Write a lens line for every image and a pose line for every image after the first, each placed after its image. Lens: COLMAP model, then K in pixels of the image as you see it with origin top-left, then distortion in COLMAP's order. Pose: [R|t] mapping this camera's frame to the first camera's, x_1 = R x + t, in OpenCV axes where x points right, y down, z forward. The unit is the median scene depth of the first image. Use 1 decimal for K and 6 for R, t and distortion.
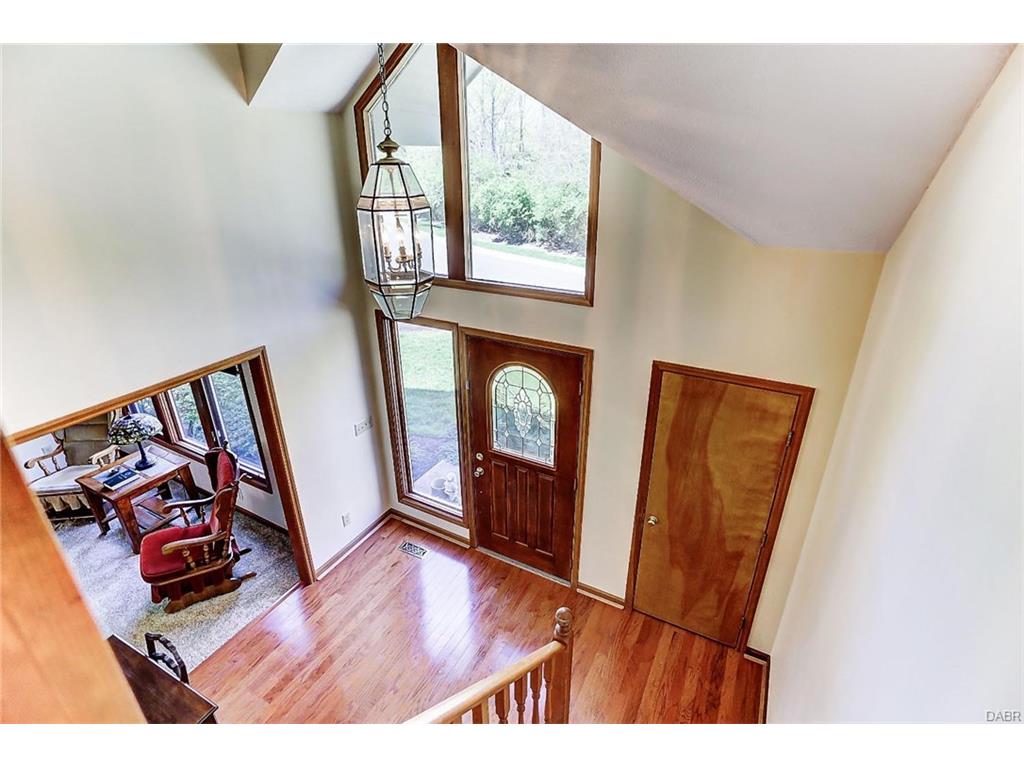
lens RADIAL K [[495.9, 0, 508.9], [0, 495.9, 369.3], [0, 0, 1]] dist [-0.018950, 0.006235]
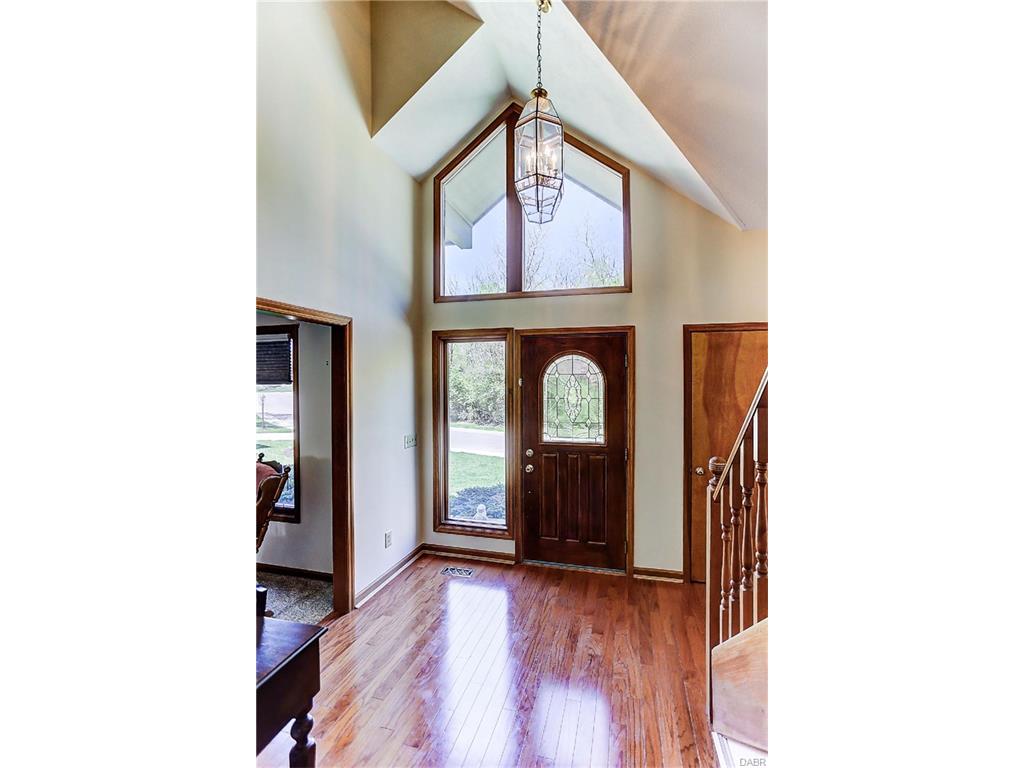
lens RADIAL K [[377.9, 0, 525.7], [0, 377.9, 387.1], [0, 0, 1]] dist [-0.013571, 0.001724]
pose [[0.968499, 0.007264, 0.248912, -0.290457], [0.092140, 0.918177, -0.385306, 0.383974], [-0.231344, 0.396103, 0.888584, 0.212692]]
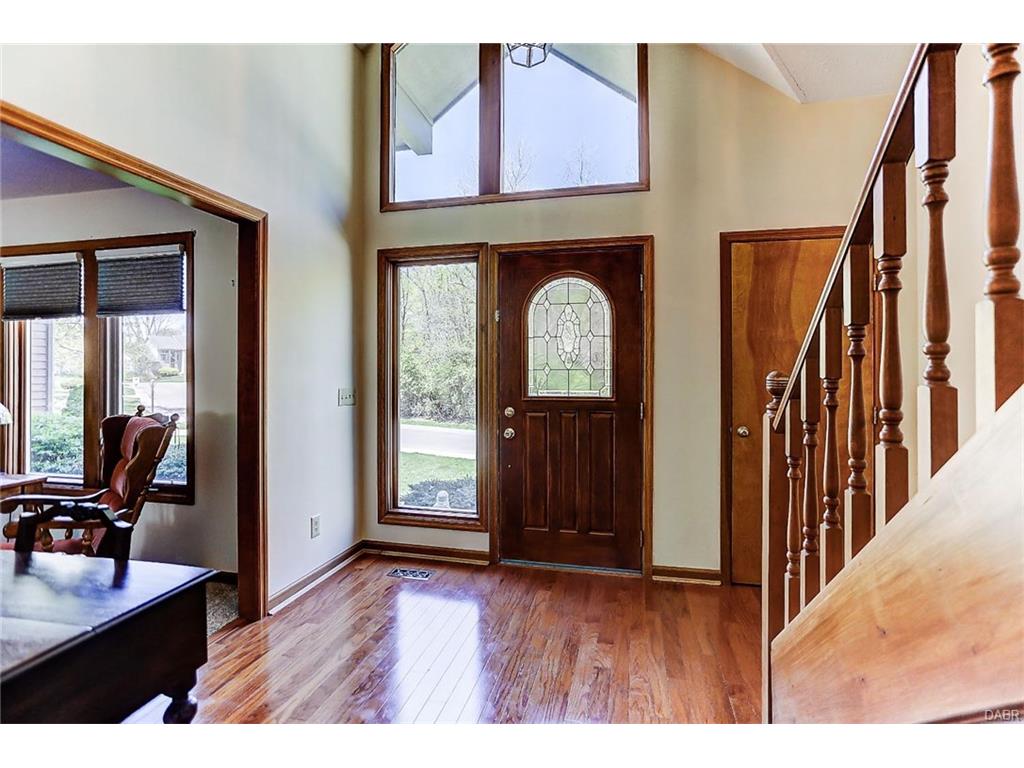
lens RADIAL K [[495.9, 0, 502.8], [0, 495.9, 377.4], [0, 0, 1]] dist [-0.018950, 0.006235]
pose [[0.967012, 0.011629, 0.254466, -0.288636], [0.091913, 0.915732, -0.391135, 0.460986], [-0.237571, 0.401620, 0.884455, 0.284465]]
